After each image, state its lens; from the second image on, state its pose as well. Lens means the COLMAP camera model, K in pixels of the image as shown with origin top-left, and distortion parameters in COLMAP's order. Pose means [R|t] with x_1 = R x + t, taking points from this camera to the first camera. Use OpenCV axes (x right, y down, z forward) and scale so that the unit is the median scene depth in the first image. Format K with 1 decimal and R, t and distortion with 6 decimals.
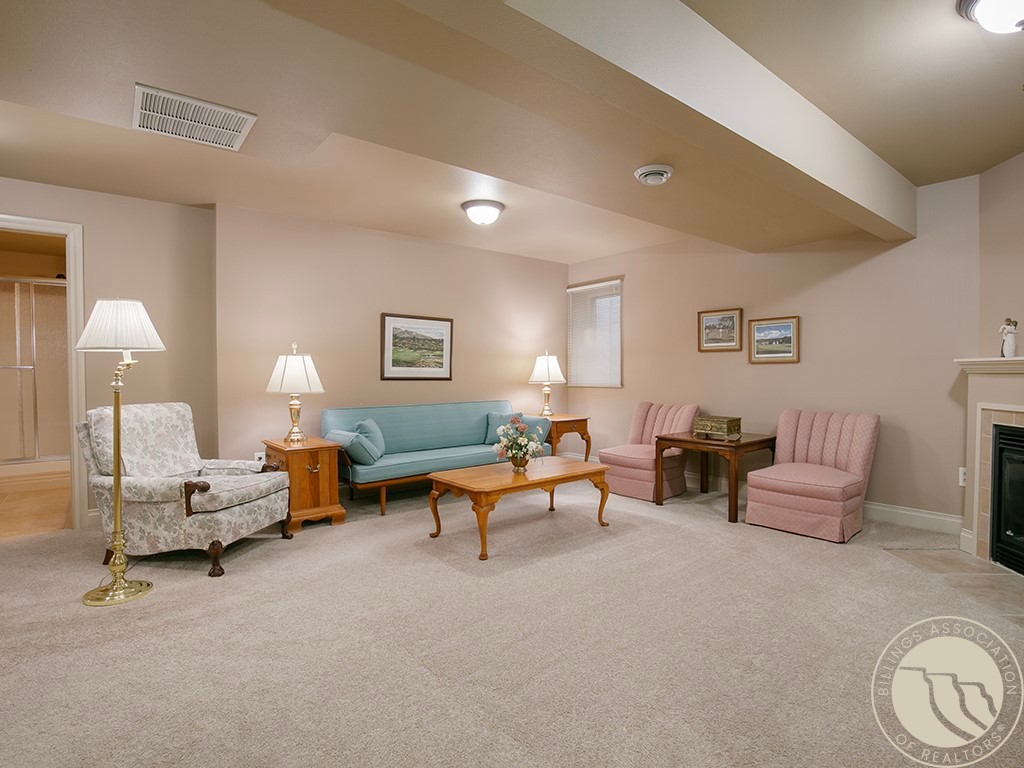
lens RADIAL K [[530.6, 0, 529.1], [0, 530.6, 379.7], [0, 0, 1]] dist [-0.031867, 0.005382]
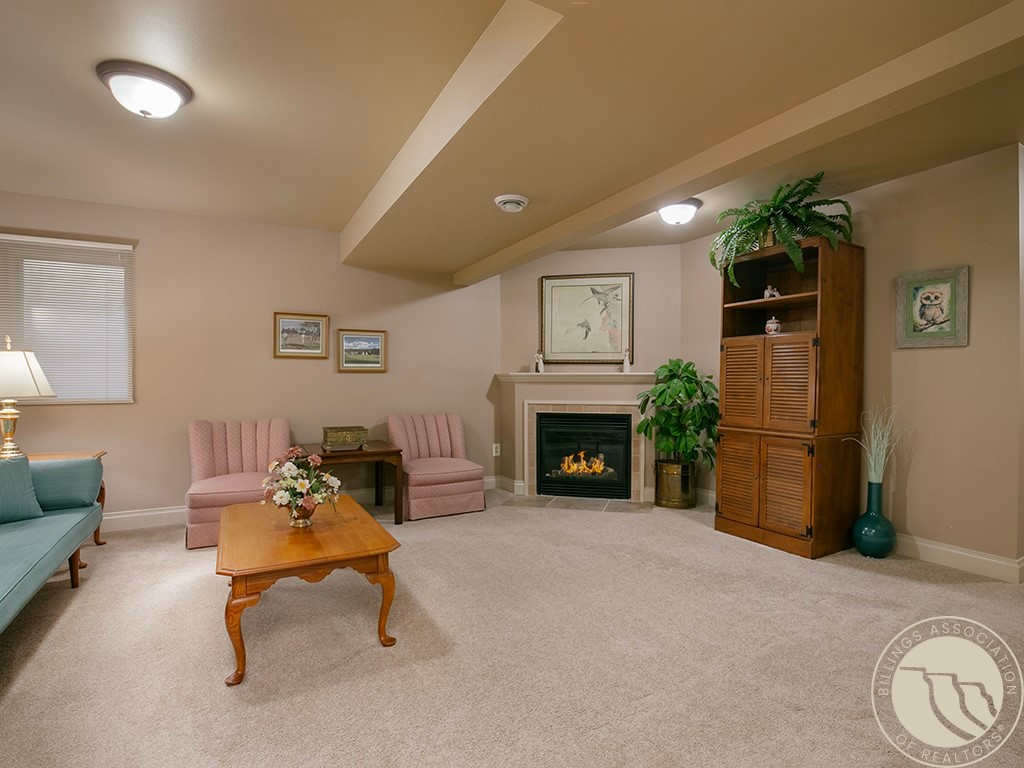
lens RADIAL K [[530.6, 0, 536.9], [0, 530.6, 391.9], [0, 0, 1]] dist [-0.031867, 0.005382]
pose [[0.158369, -0.016724, 0.987238, -0.515371], [0.013650, 0.999798, 0.014747, -0.003691], [-0.987286, 0.011141, 0.158565, 0.479205]]
